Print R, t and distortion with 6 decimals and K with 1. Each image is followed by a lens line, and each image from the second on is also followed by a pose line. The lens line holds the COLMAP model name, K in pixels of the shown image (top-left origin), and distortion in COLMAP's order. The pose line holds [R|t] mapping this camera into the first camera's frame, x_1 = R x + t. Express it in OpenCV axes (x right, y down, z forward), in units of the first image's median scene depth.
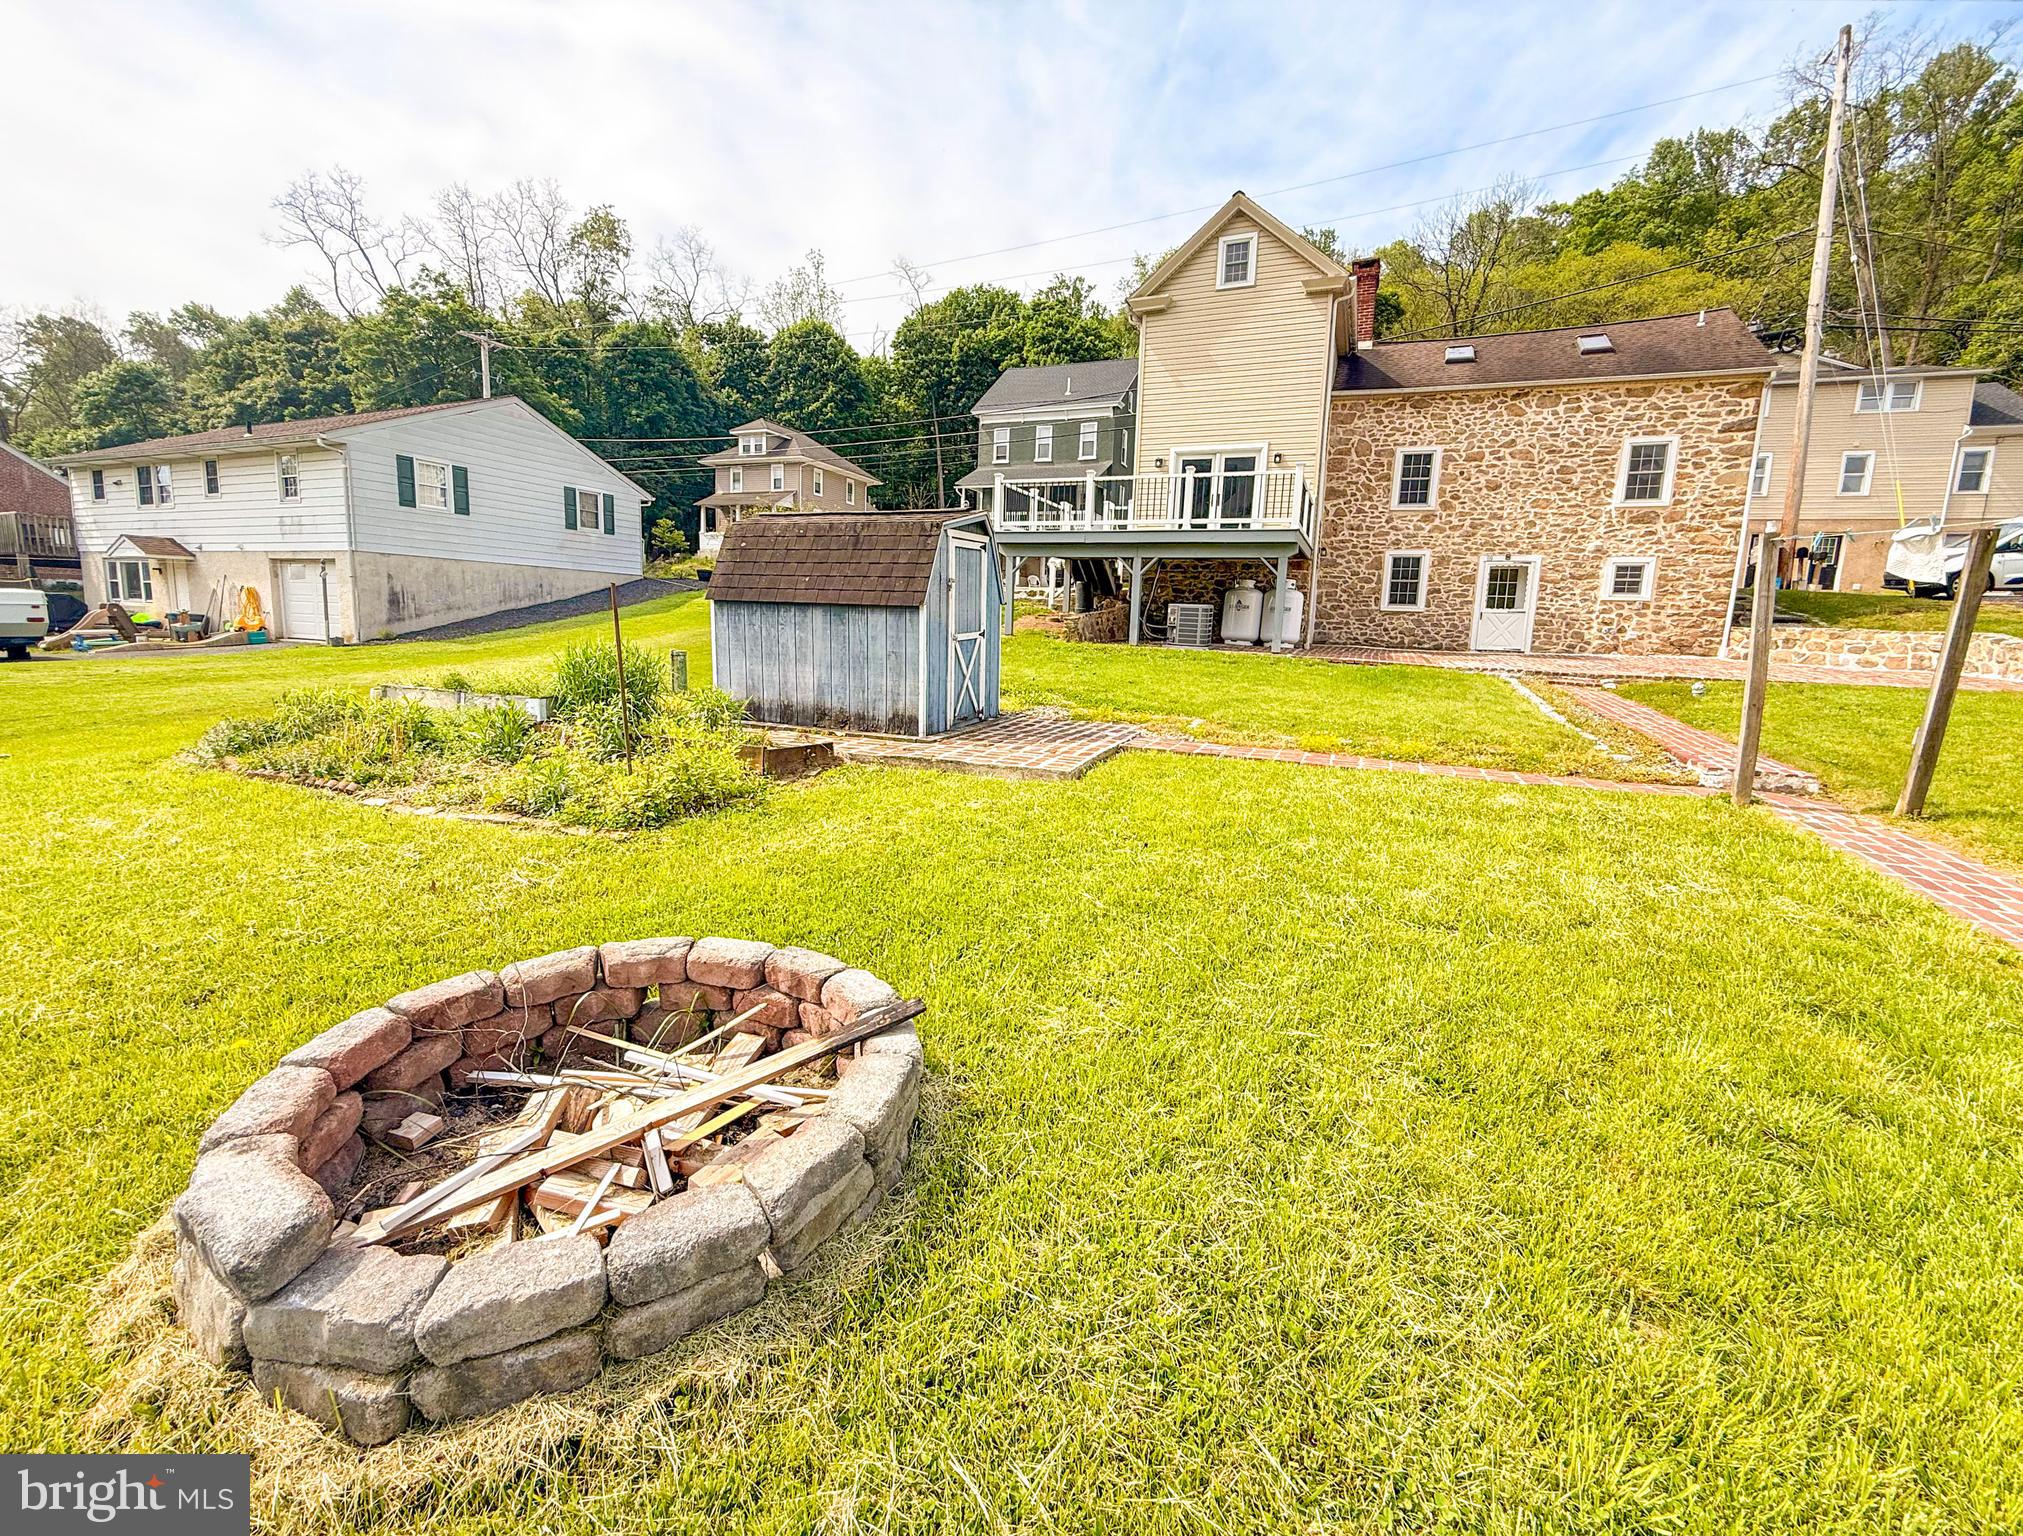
lens RADIAL K [[851.2, 0, 1010.2], [0, 851.2, 751.5], [0, 0, 1]] dist [0.004330, 0.000537]
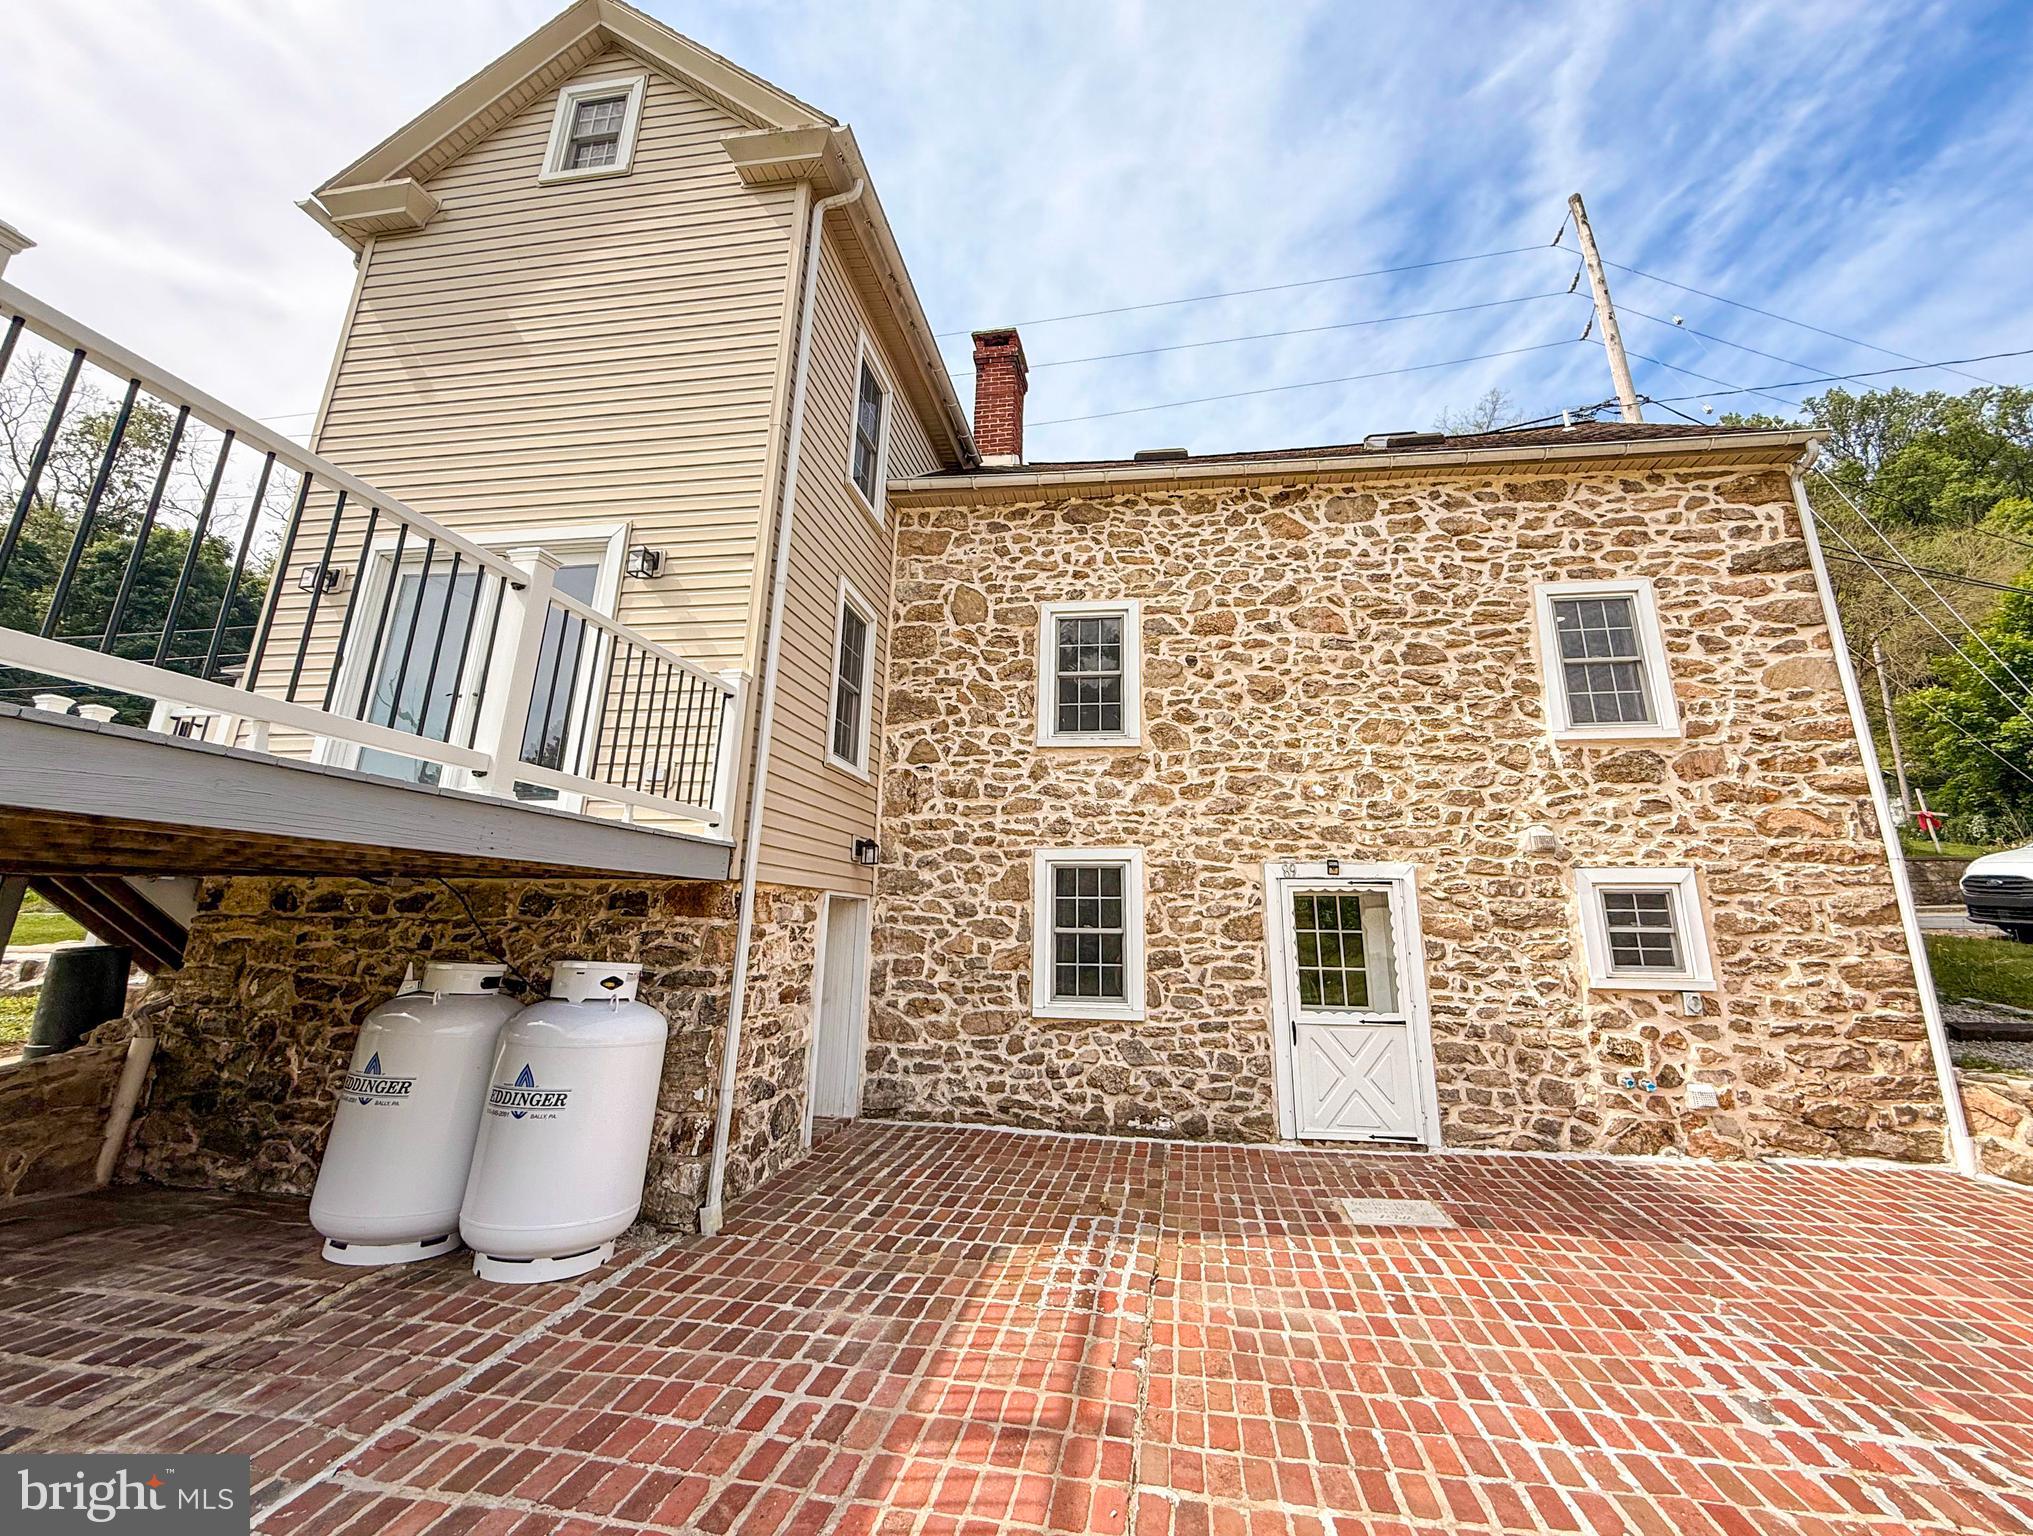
lens RADIAL K [[835.7, 0, 1050.8], [0, 835.7, 691.5], [0, 0, 1]] dist [0.000187, 0.000493]
pose [[0.968226, 0.047657, 0.245492, 0.380704], [0.055994, 0.915435, -0.398552, -0.163606], [-0.243726, 0.399635, 0.883680, 0.693902]]
